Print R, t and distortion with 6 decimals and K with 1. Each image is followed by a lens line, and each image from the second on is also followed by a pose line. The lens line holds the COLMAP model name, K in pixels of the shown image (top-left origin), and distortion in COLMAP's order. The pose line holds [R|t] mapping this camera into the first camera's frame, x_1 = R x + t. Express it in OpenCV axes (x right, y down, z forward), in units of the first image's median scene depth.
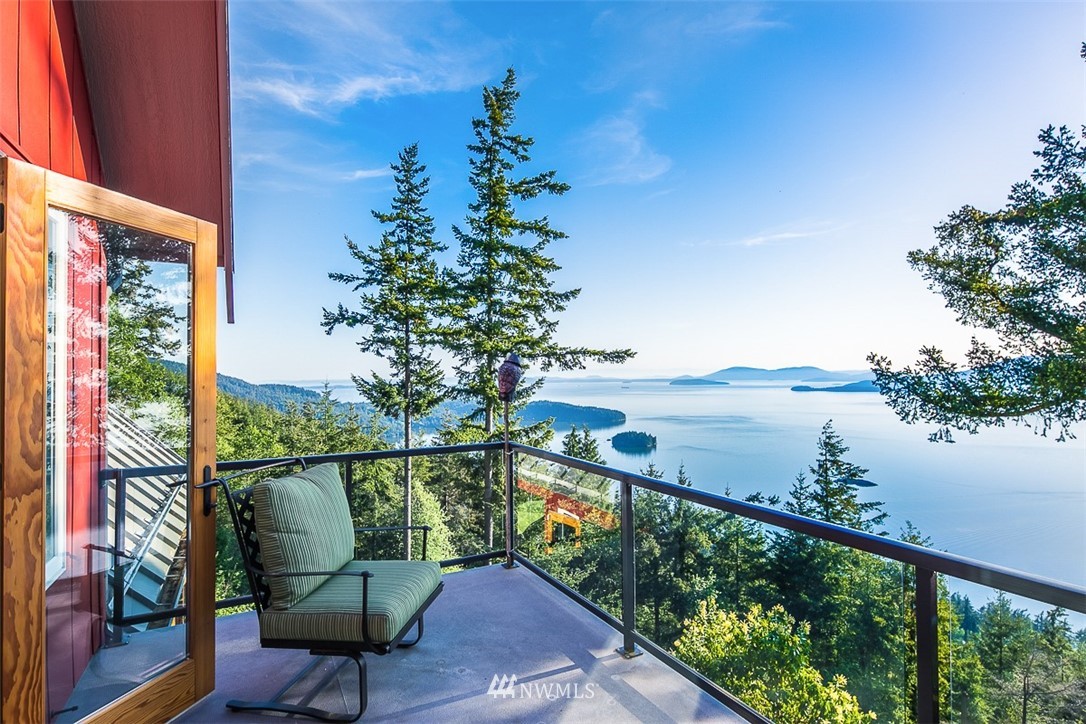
lens RADIAL K [[526.9, 0, 541.9], [0, 526.9, 364.5], [0, 0, 1]] dist [0.003439, -0.000096]
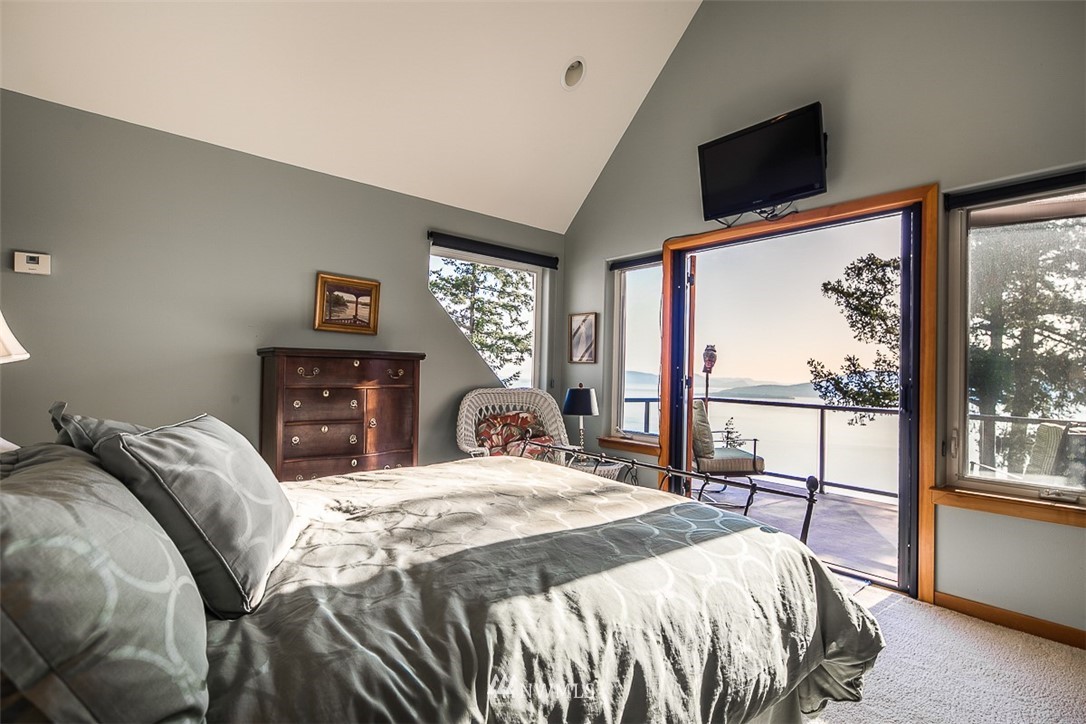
lens RADIAL K [[526.9, 0, 545.2], [0, 526.9, 362.9], [0, 0, 1]] dist [0.003439, -0.000096]
pose [[0.979448, 0.039074, 0.197877, -0.249164], [-0.038907, 0.999232, -0.004730, 0.017439], [-0.197909, -0.003066, 0.980216, -0.151209]]
